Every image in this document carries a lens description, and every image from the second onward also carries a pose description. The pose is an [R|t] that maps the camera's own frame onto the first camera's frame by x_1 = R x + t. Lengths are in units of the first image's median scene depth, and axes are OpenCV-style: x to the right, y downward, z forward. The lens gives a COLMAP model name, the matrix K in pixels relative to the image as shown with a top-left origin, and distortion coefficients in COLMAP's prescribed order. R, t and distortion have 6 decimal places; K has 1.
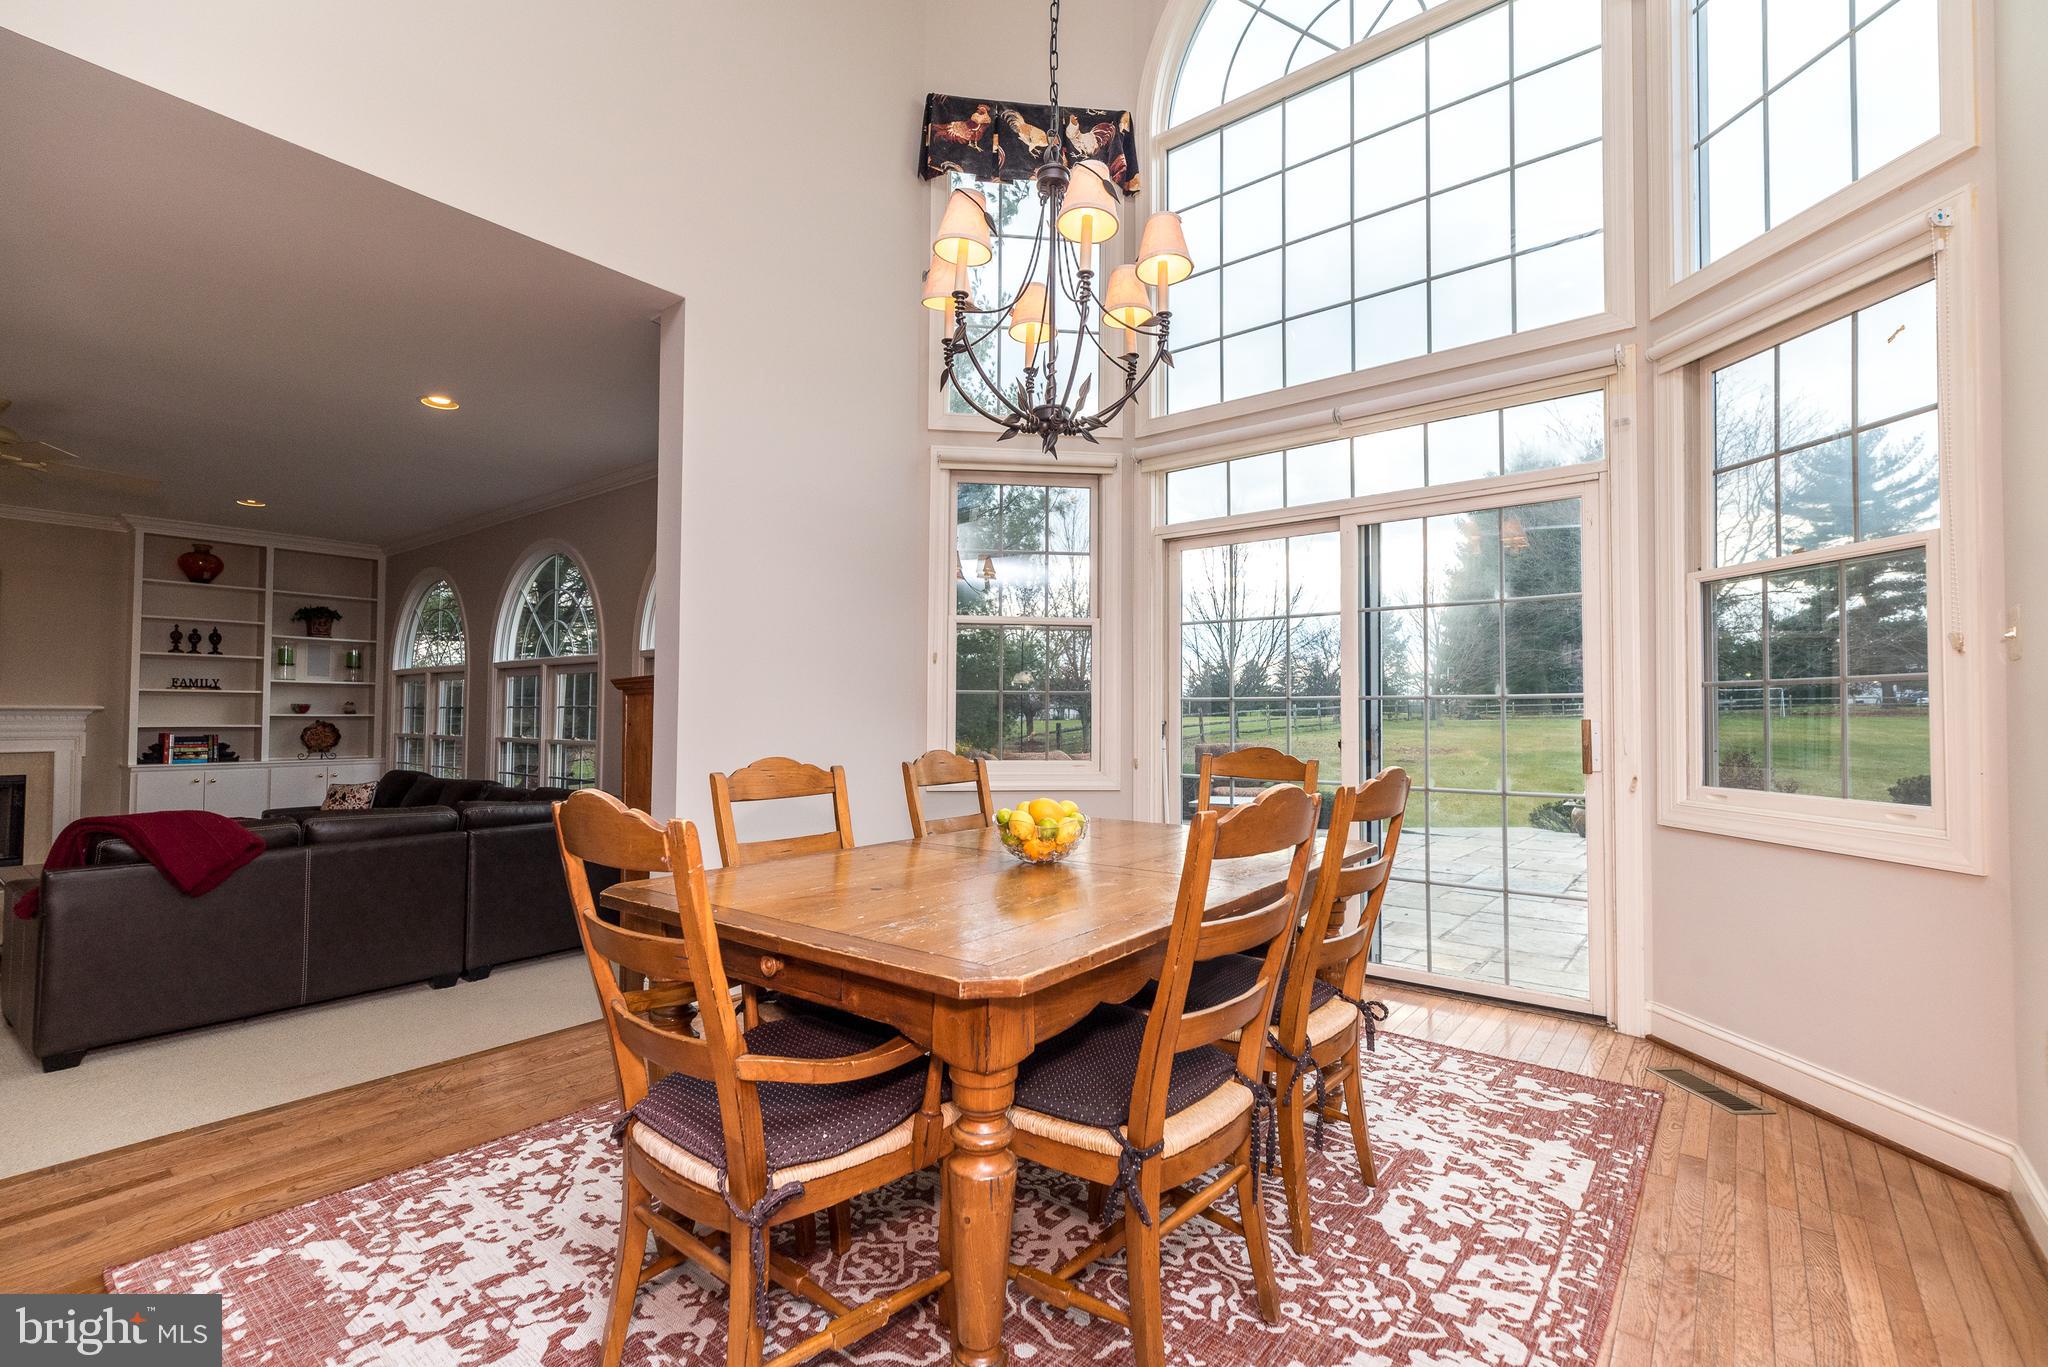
lens RADIAL K [[896.9, 0, 1020.6], [0, 896.9, 693.2], [0, 0, 1]] dist [0.001593, 0.001002]
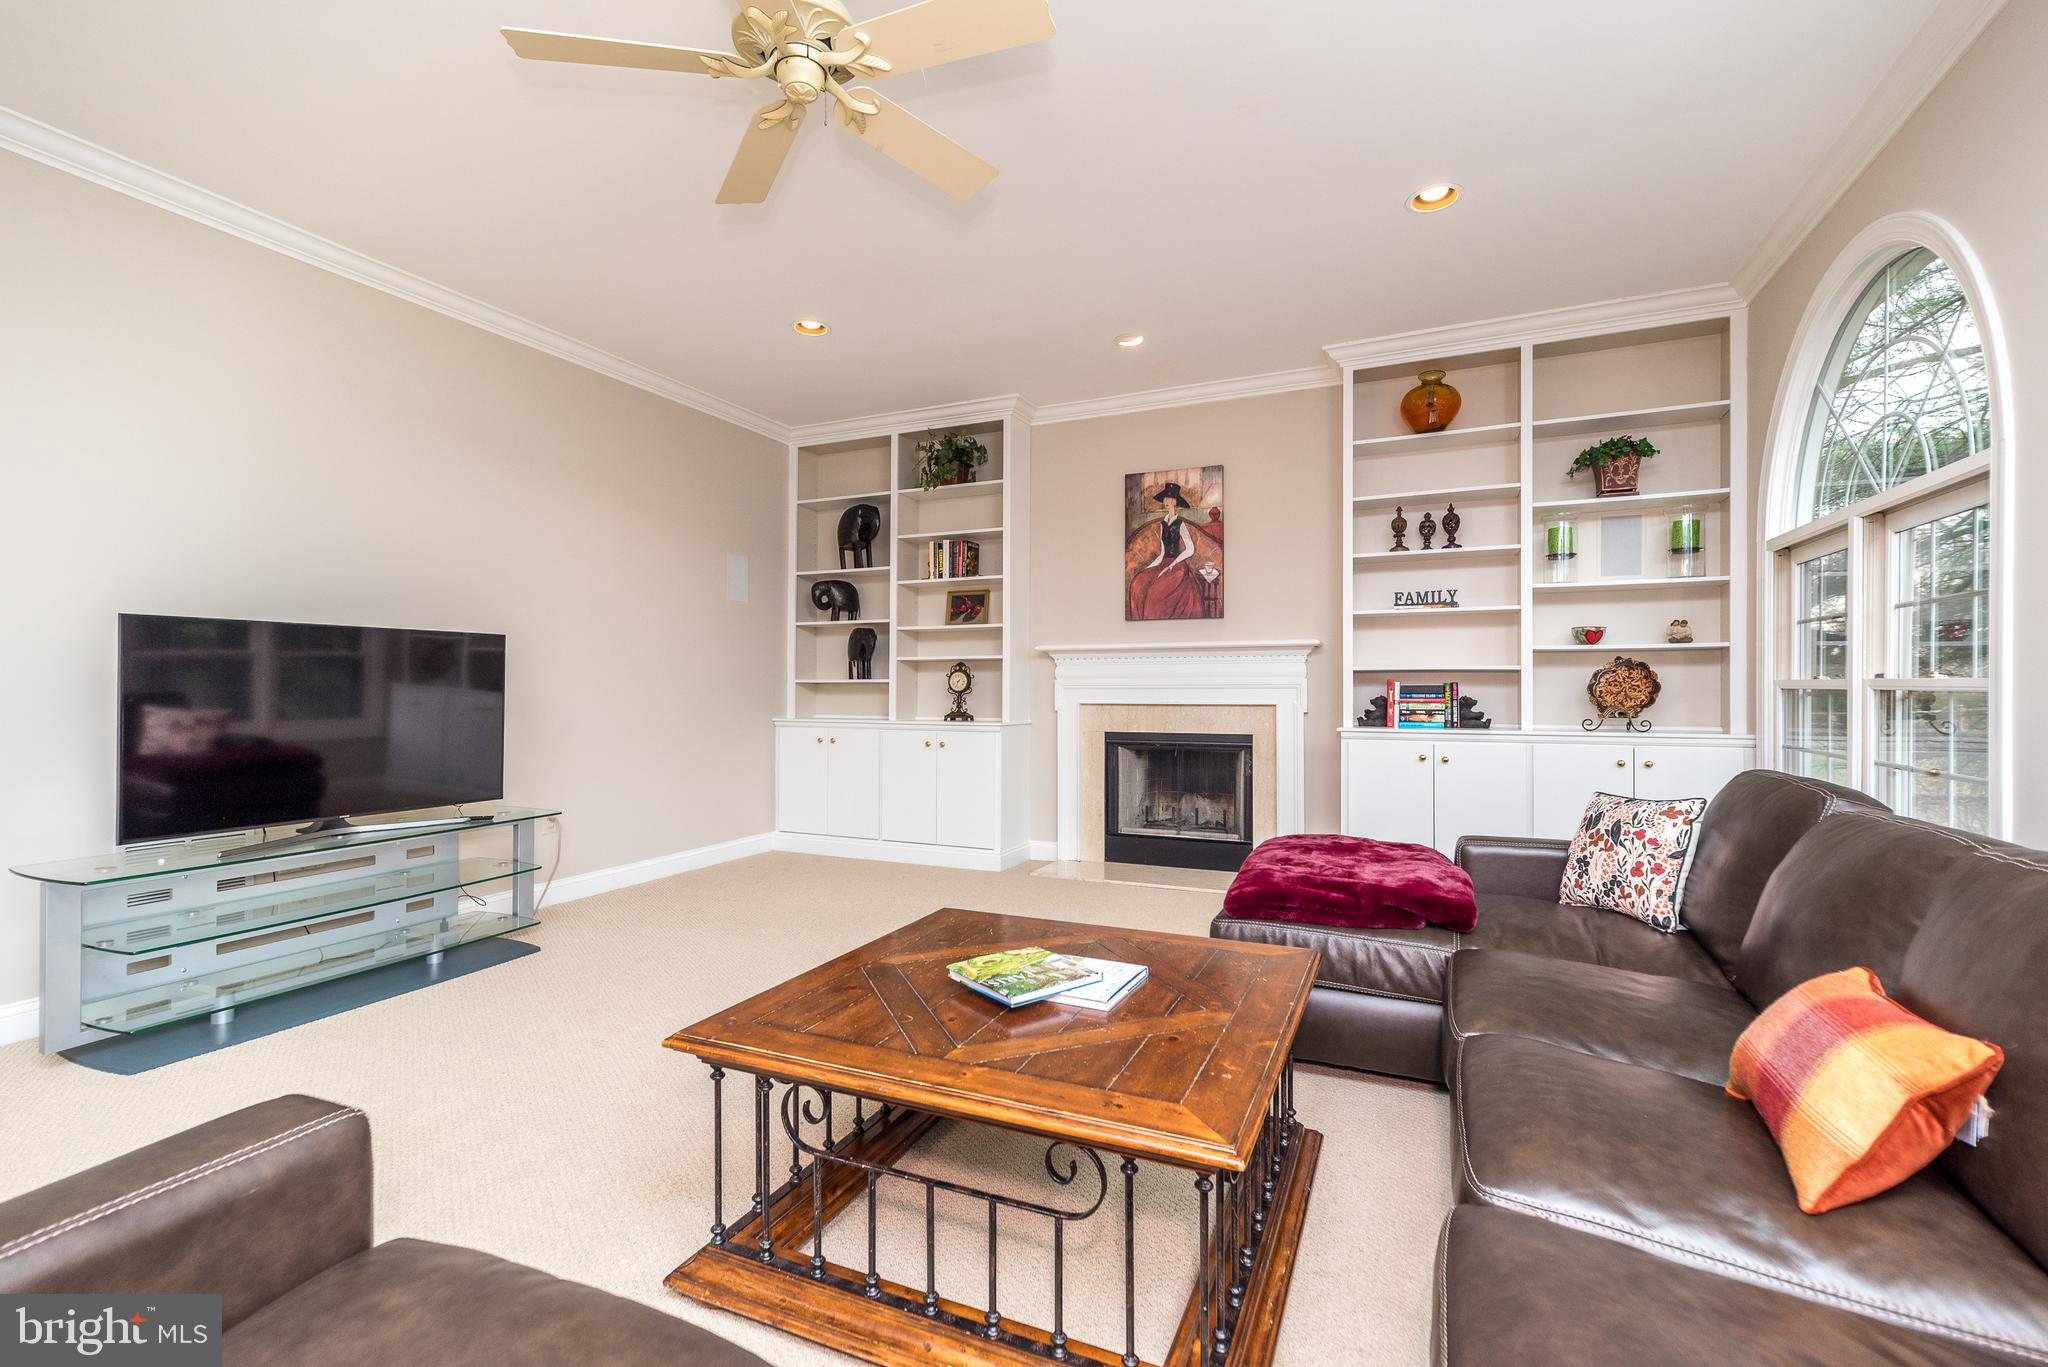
lens RADIAL K [[896.9, 0, 1024.6], [0, 896.9, 690.4], [0, 0, 1]] dist [0.001593, 0.001002]
pose [[0.242517, 0.000043, -0.970147, -0.375454], [0.027898, 0.999586, 0.007018, 0.038412], [0.969746, -0.028767, 0.242415, 0.563258]]
